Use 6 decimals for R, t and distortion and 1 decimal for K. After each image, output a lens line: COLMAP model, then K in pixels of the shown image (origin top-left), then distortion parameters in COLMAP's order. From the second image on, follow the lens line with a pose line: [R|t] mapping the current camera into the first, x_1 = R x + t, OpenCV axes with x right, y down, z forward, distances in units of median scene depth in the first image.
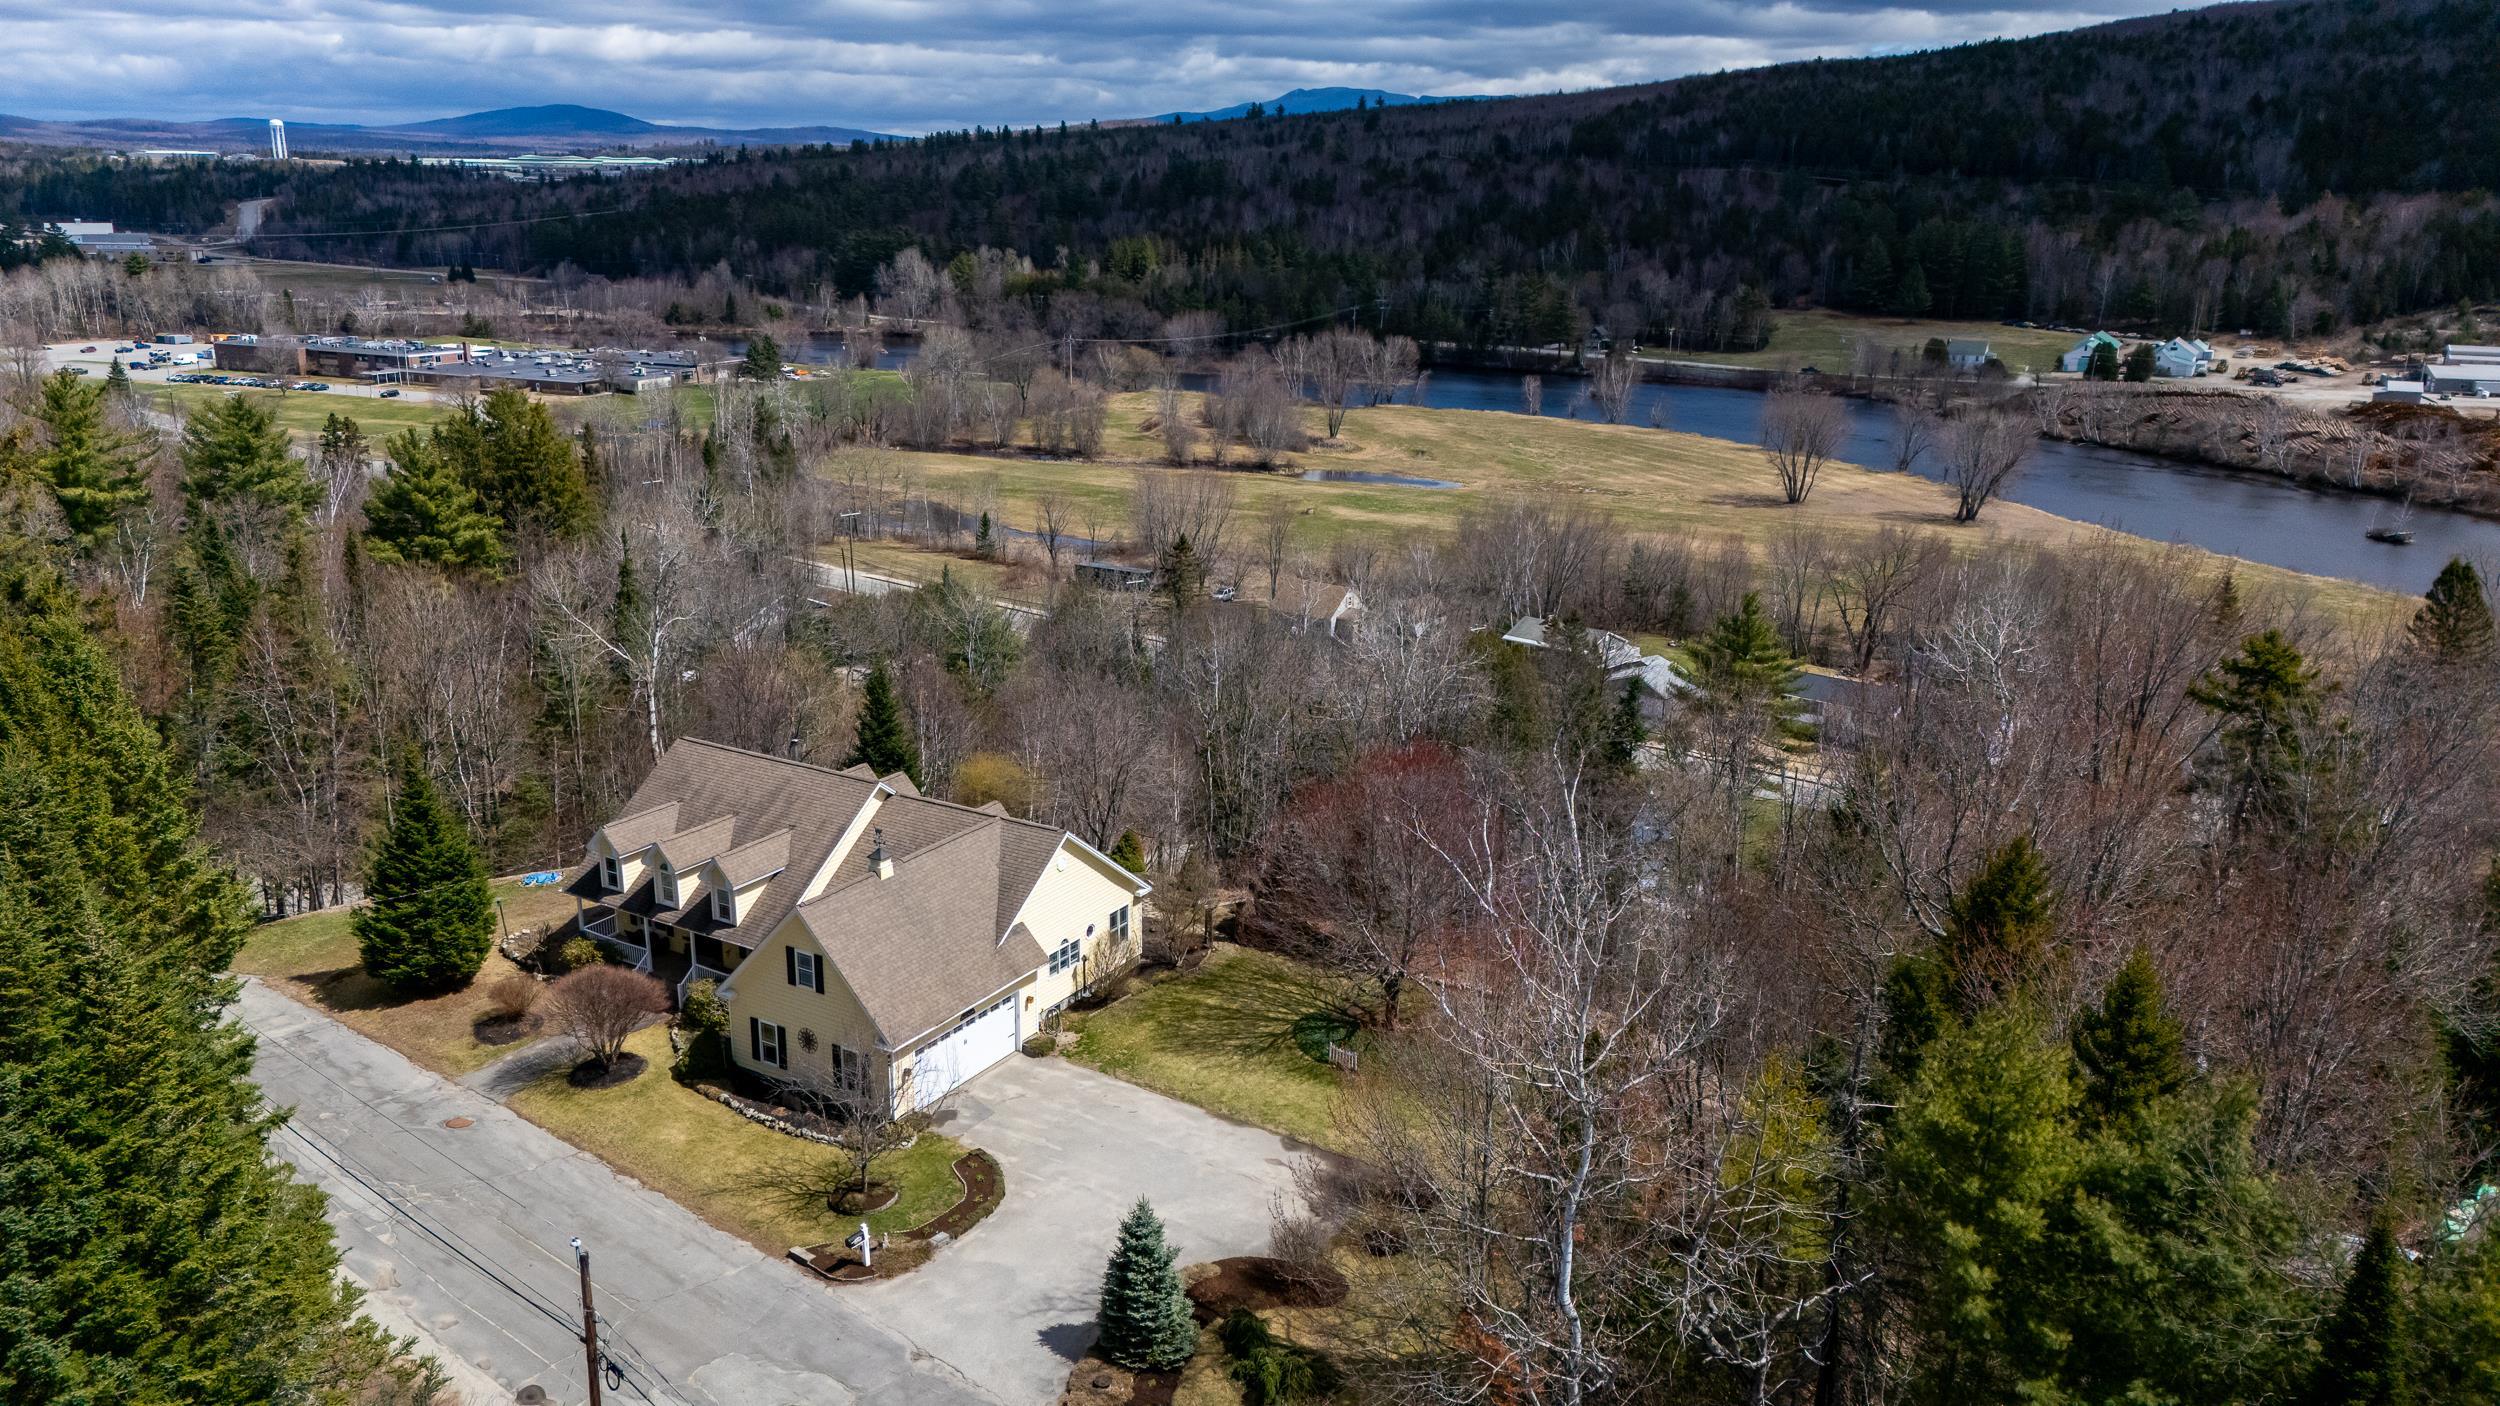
lens RADIAL K [[1820.7, 0, 1252.7], [0, 1820.7, 692.2], [0, 0, 1]] dist [0.097911, -0.088656]
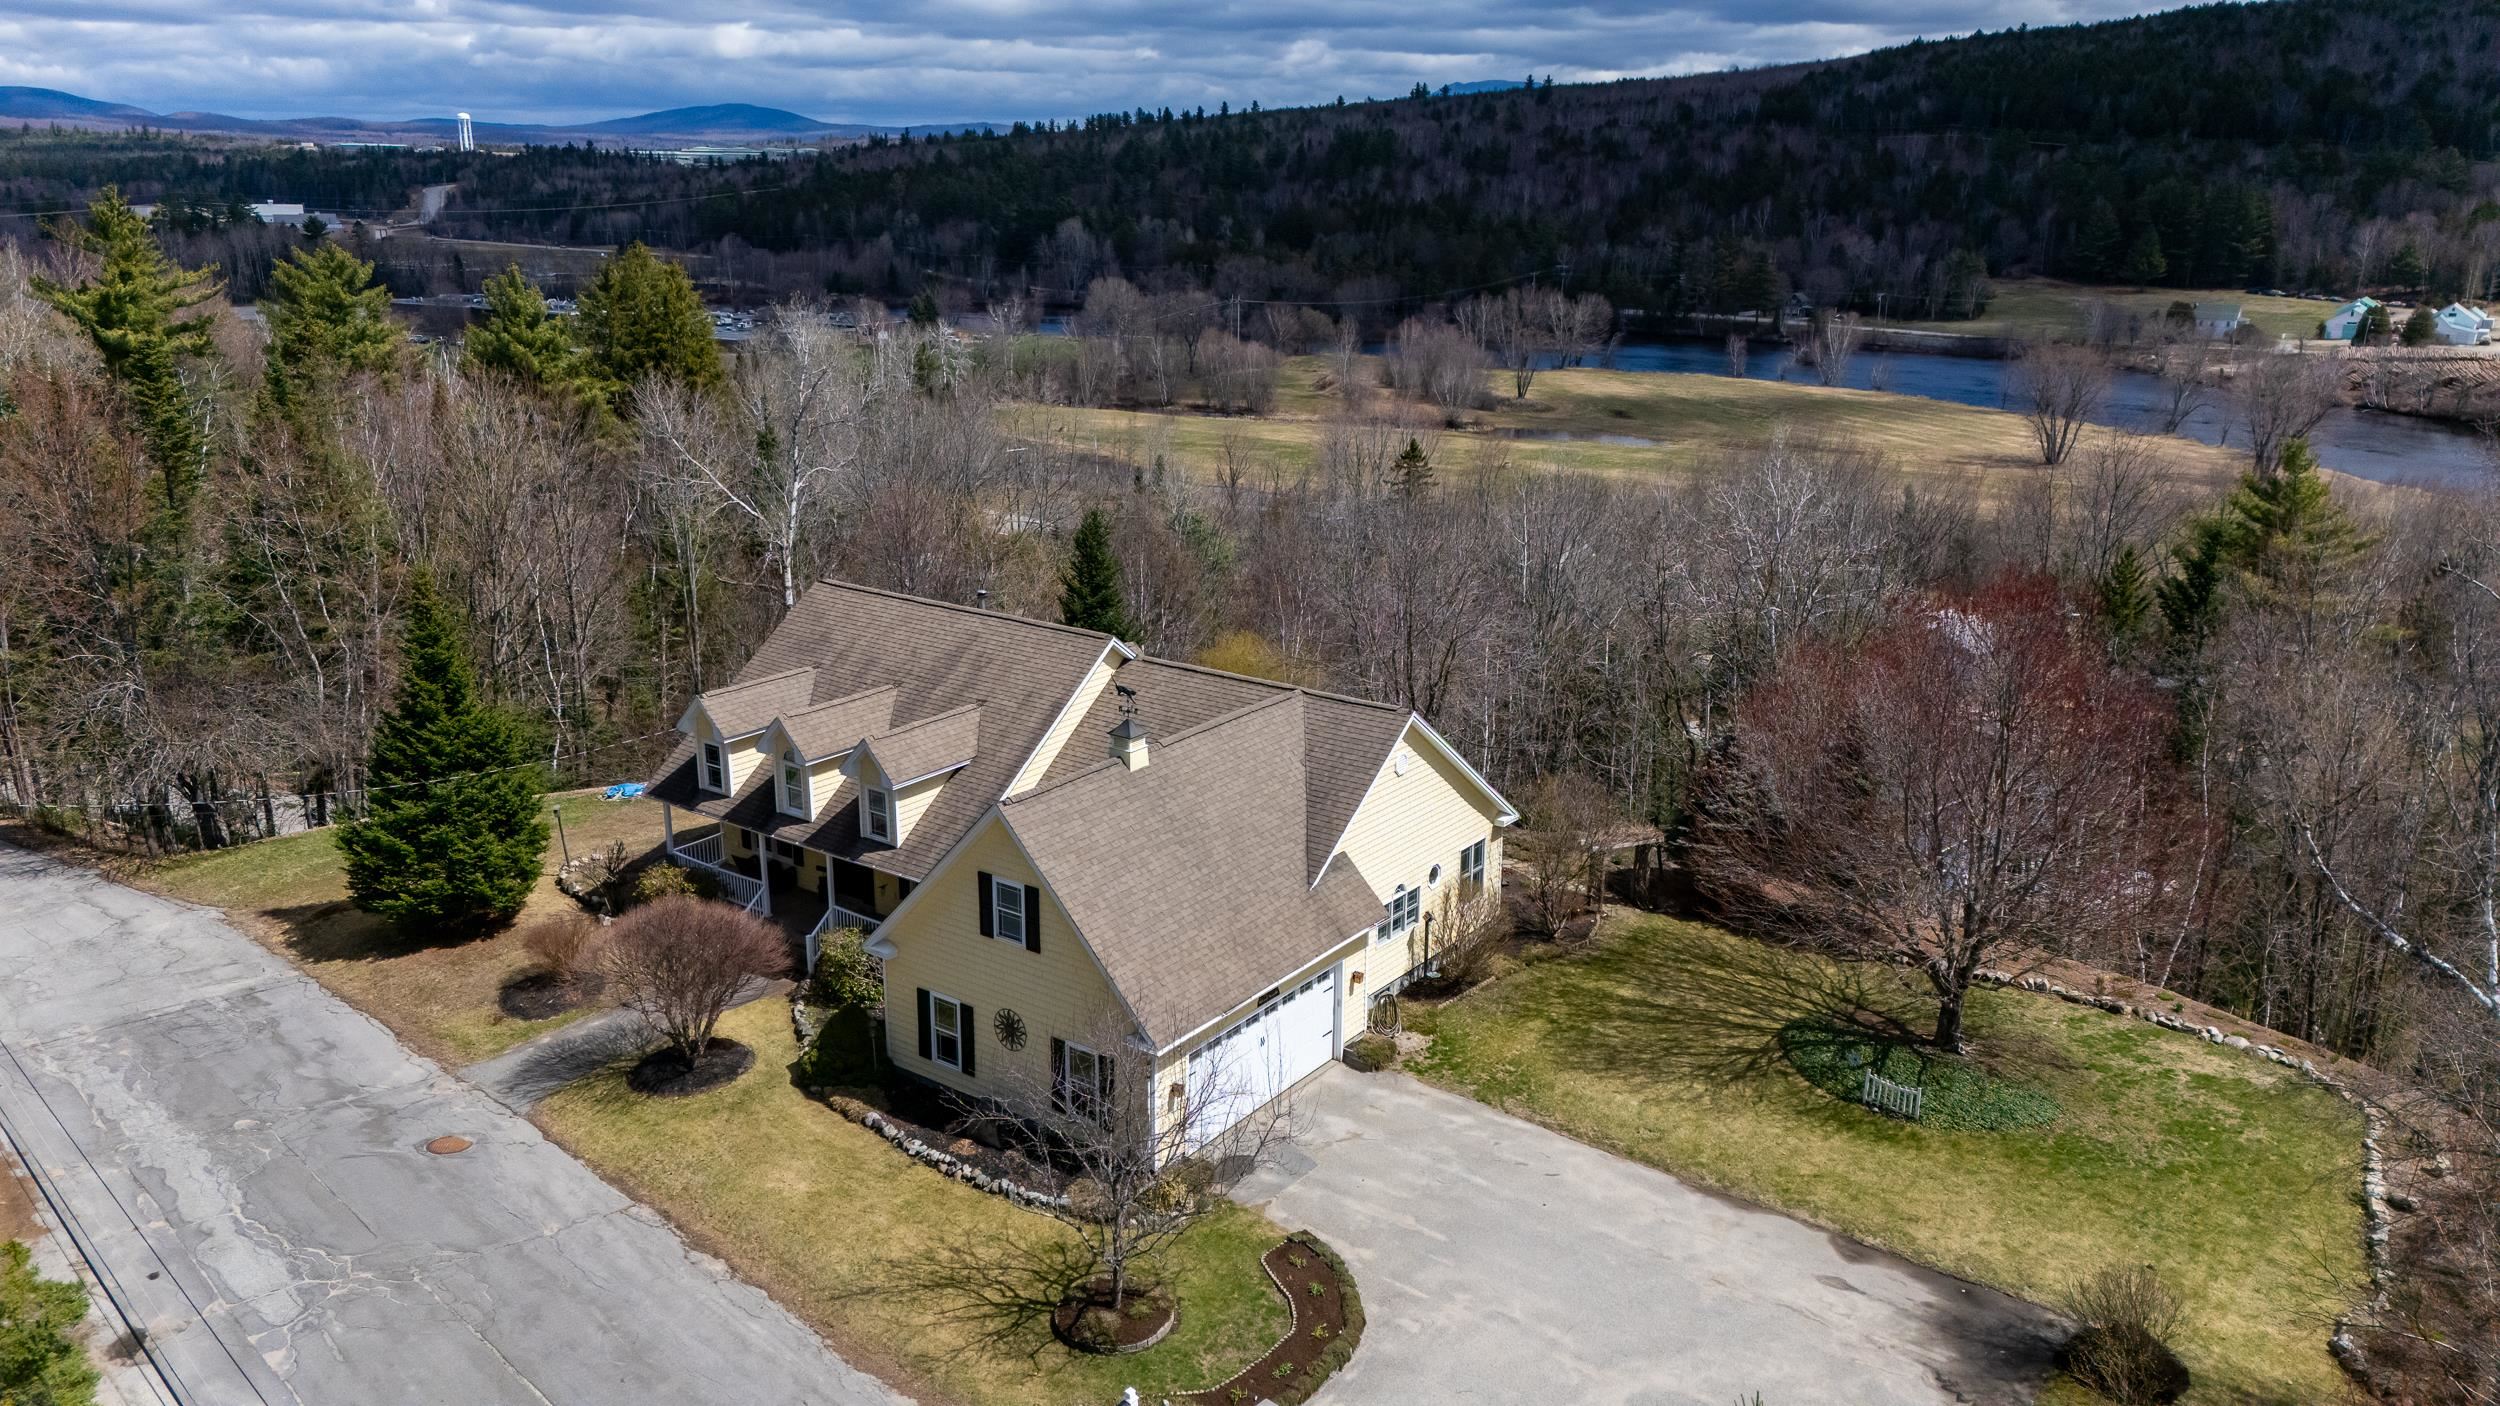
lens RADIAL K [[1820.7, 0, 1252.7], [0, 1820.7, 692.2], [0, 0, 1]] dist [0.097911, -0.088656]
pose [[0.996784, 0.019748, -0.077662, -0.100962], [-0.019629, 0.999805, 0.002300, 0.064639], [0.077692, -0.000768, 0.996977, 0.347471]]
